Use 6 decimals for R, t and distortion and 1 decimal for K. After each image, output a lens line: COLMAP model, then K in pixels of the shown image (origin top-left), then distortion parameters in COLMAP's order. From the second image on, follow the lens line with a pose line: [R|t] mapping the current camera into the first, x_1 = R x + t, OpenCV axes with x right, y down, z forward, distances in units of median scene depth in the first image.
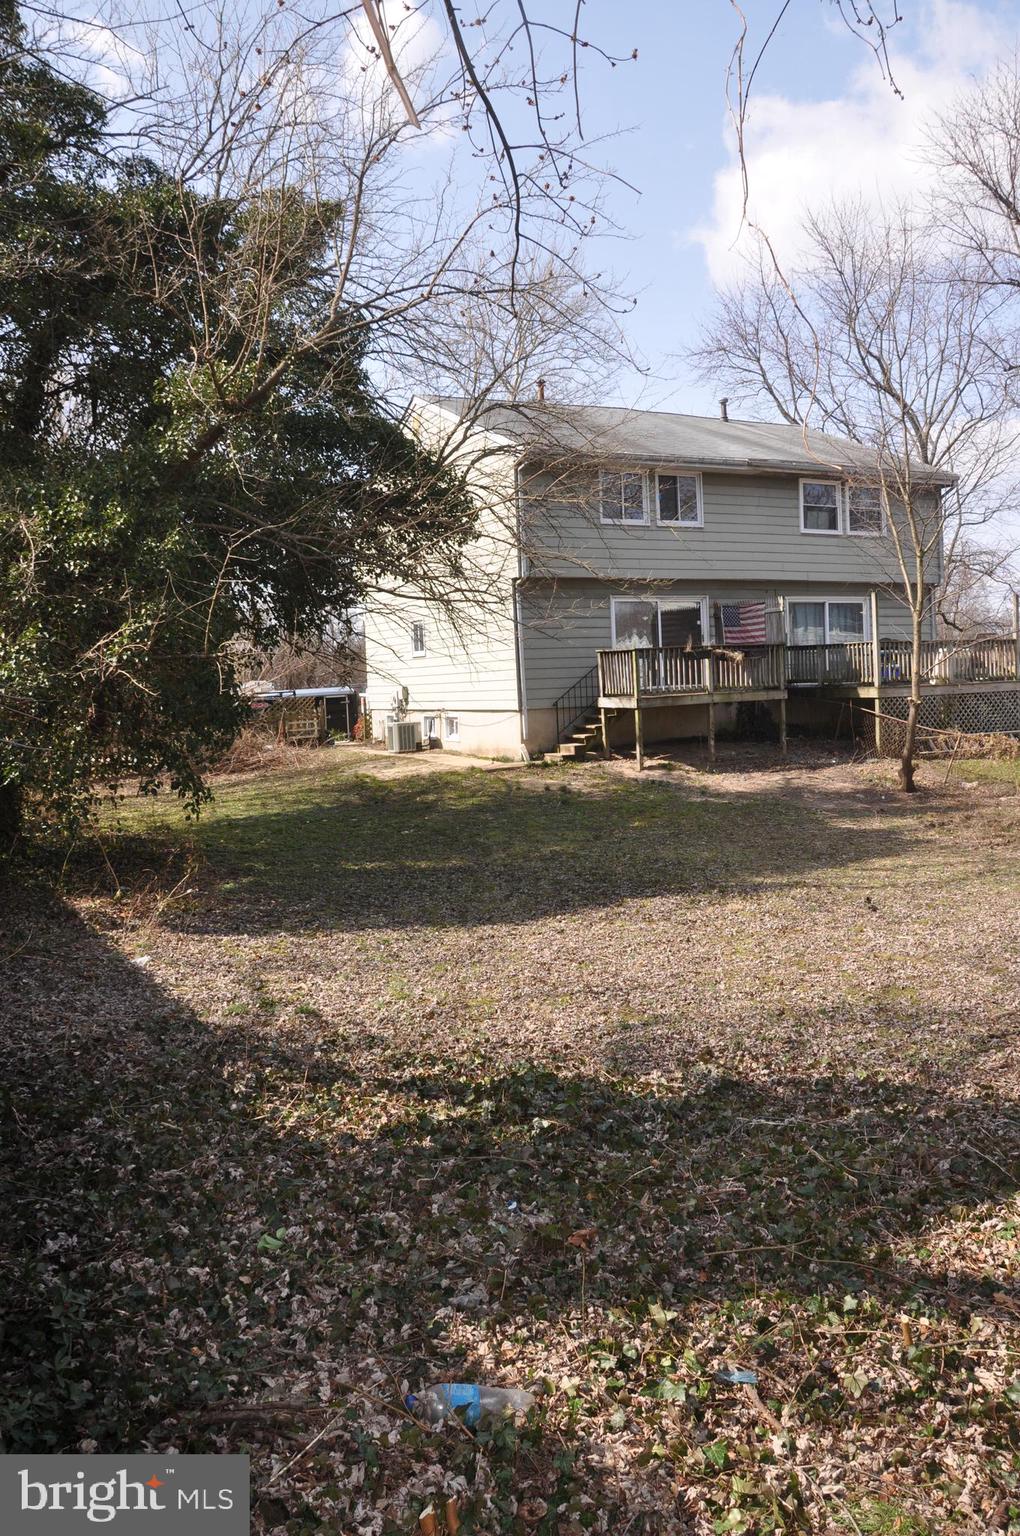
lens RADIAL K [[1197.7, 0, 510.0], [0, 1197.7, 768.0], [0, 0, 1]] dist [-0.133301, 0.000337]
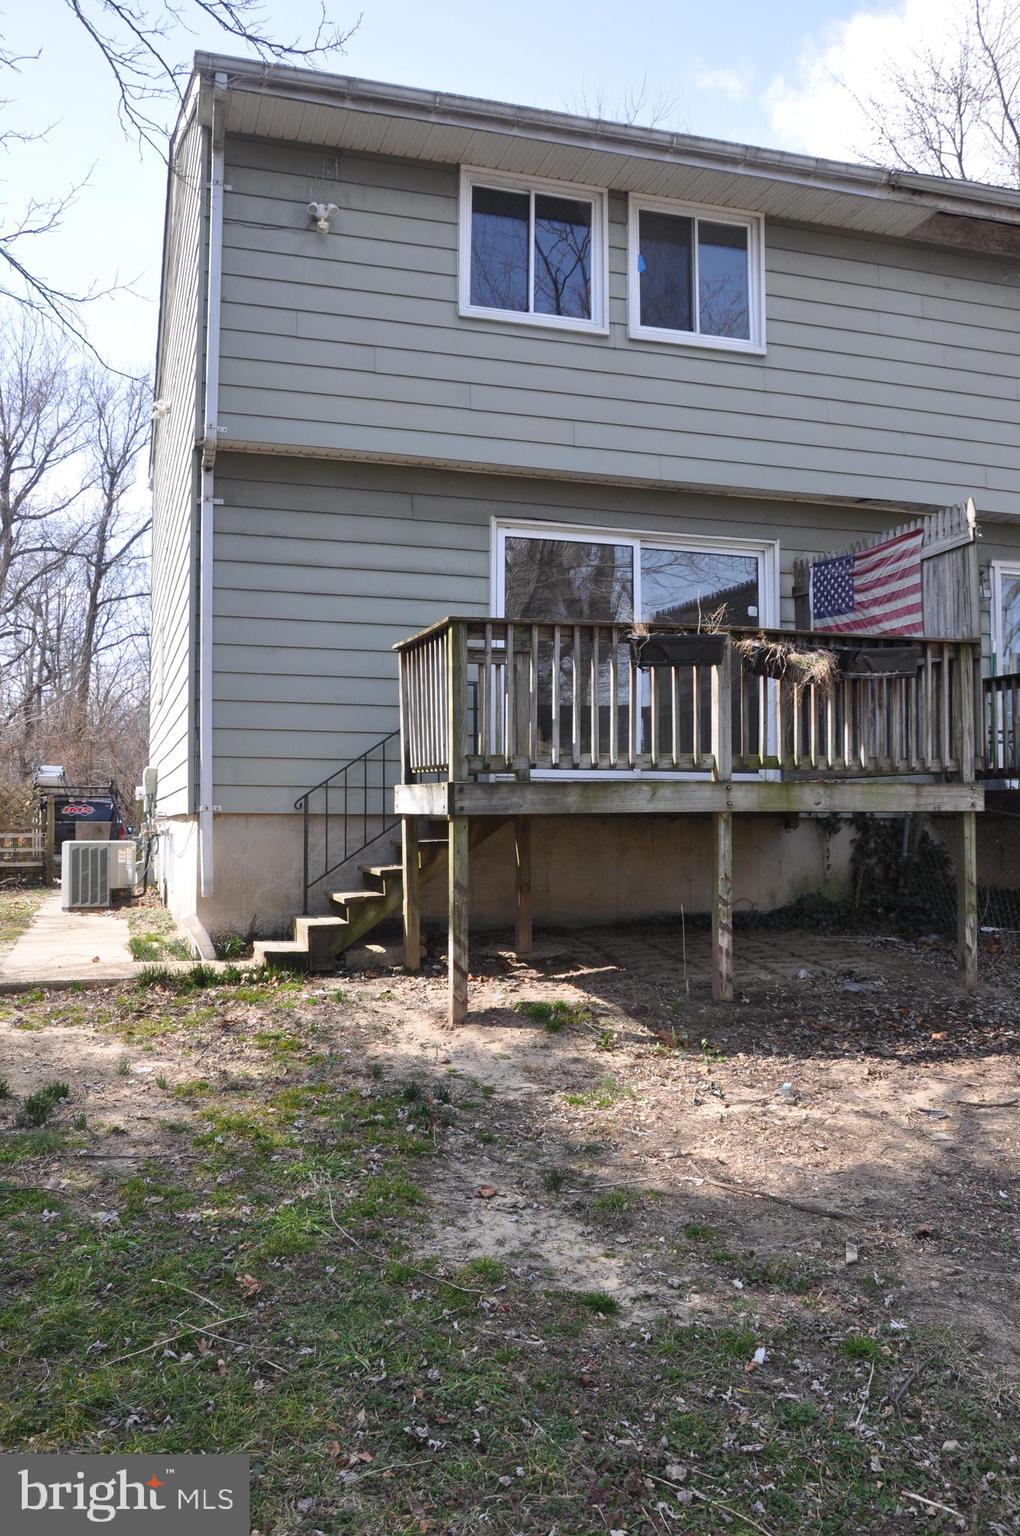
lens RADIAL K [[1304.1, 0, 510.0], [0, 1304.1, 768.0], [0, 0, 1]] dist [-0.078997, 0.001569]
pose [[0.987762, 0.034509, -0.152106, 0.158405], [-0.051050, 0.993031, -0.106220, -0.025989], [0.147381, 0.112685, 0.982640, 0.632257]]
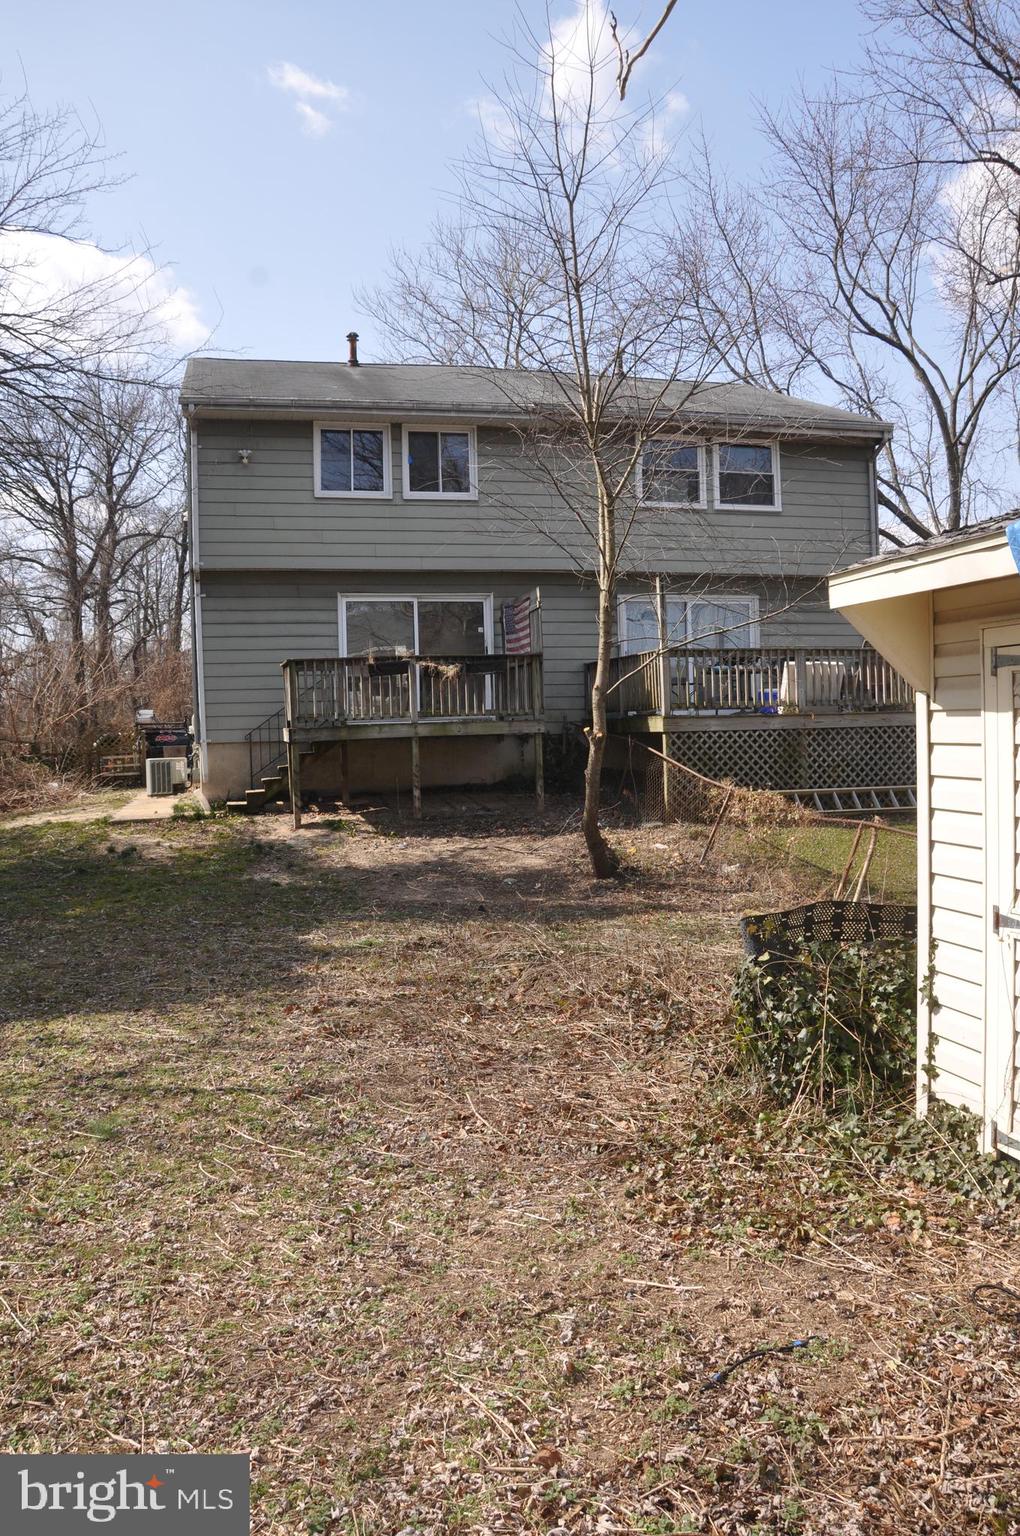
lens RADIAL K [[1197.7, 0, 510.0], [0, 1197.7, 768.0], [0, 0, 1]] dist [-0.133301, 0.000337]
pose [[0.978037, 0.017884, -0.207663, 0.357993], [-0.025214, 0.999147, -0.032703, -0.013505], [0.206901, 0.037221, 0.977654, 0.303360]]
